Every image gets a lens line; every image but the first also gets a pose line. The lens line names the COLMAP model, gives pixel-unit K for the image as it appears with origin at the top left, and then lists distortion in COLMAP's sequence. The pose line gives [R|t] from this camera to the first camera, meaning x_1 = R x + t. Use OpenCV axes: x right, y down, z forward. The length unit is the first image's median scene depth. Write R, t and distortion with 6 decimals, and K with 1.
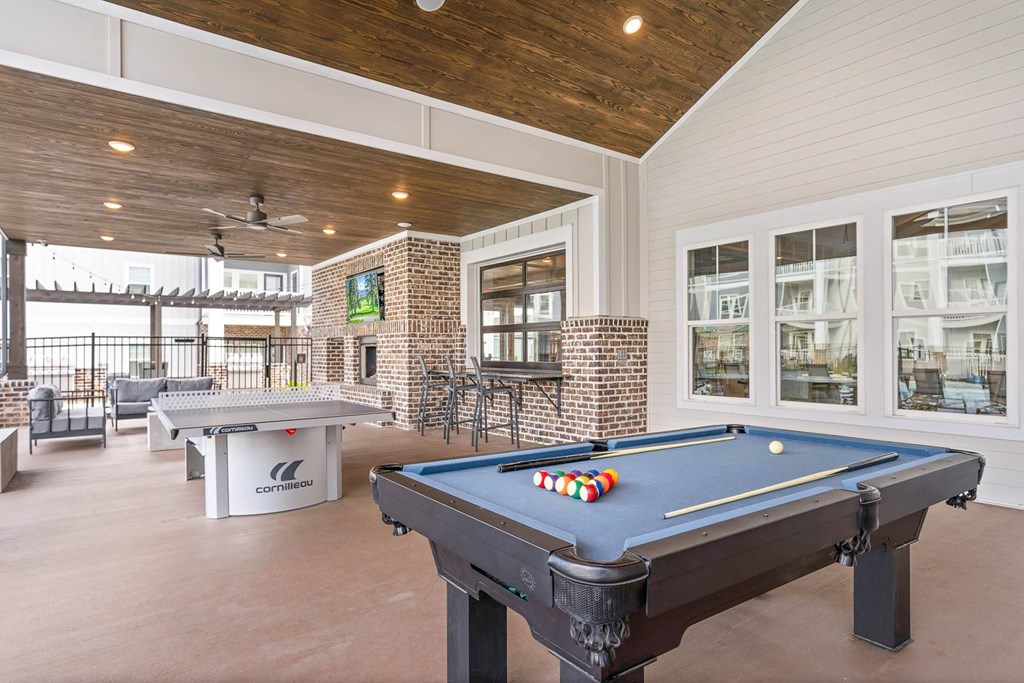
lens RADIAL K [[563.7, 0, 505.4], [0, 563.7, 350.4], [0, 0, 1]] dist [-0.032757, 0.013816]
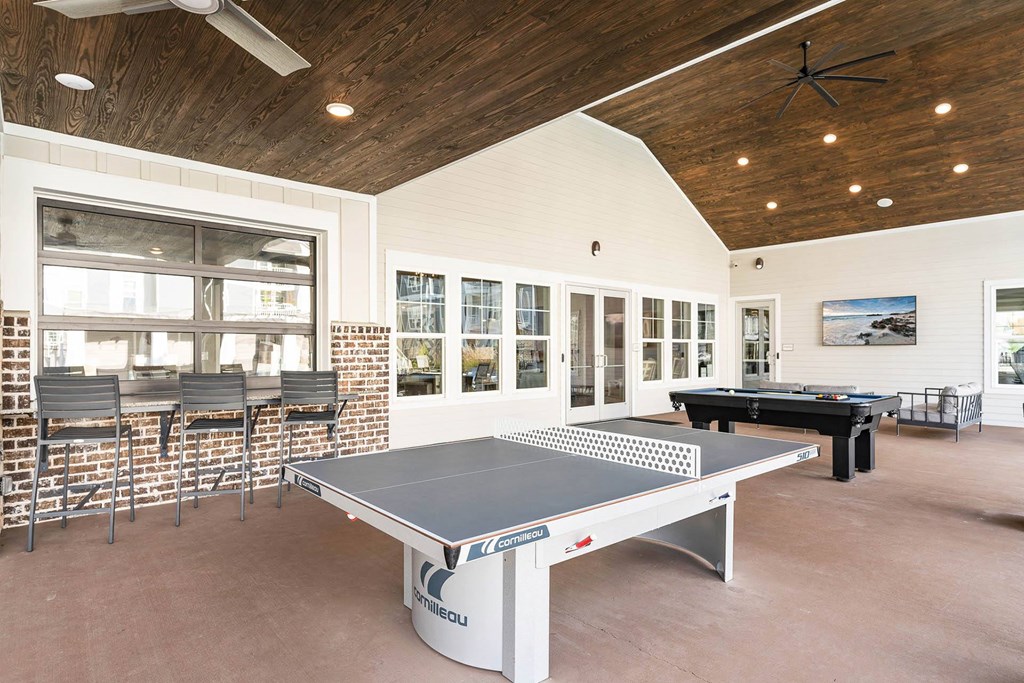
lens RADIAL K [[563.7, 0, 505.4], [0, 563.7, 350.4], [0, 0, 1]] dist [-0.032757, 0.013816]
pose [[-0.097893, -0.005348, 0.995183, -0.784100], [-0.001911, 0.999985, 0.005186, -0.019989], [-0.995195, -0.001394, -0.097902, 0.853561]]
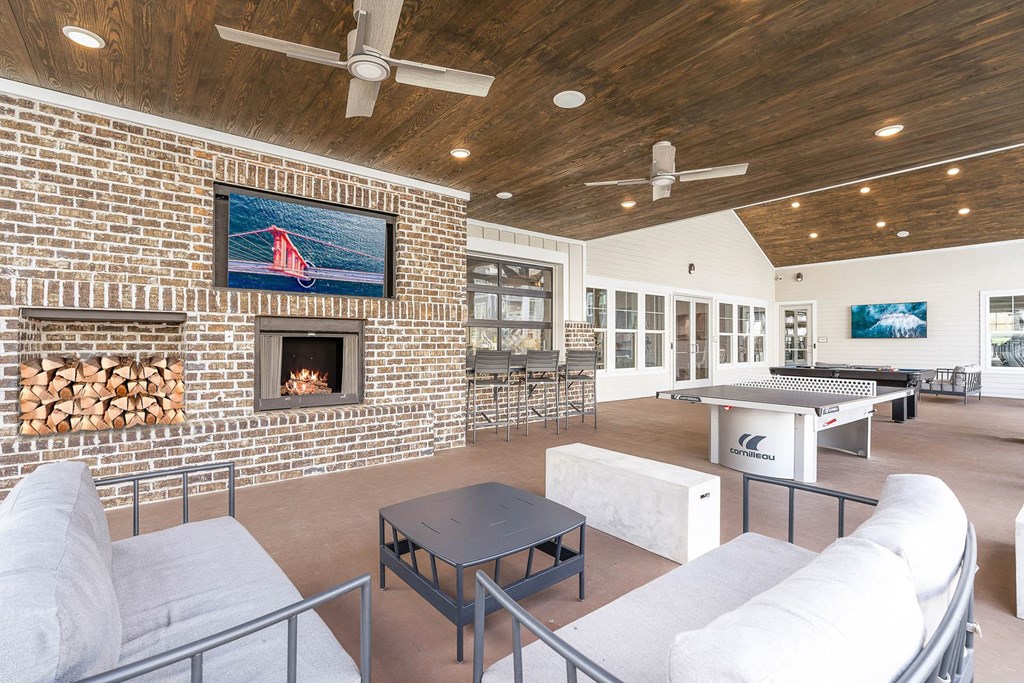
lens RADIAL K [[477.2, 0, 514.5], [0, 477.2, 337.6], [0, 0, 1]] dist [-0.001053, -0.000095]
pose [[-0.059892, 0.004425, 0.998195, -1.068560], [-0.007252, 0.999962, -0.004868, -0.010549], [-0.998179, -0.007530, -0.059857, 1.234957]]
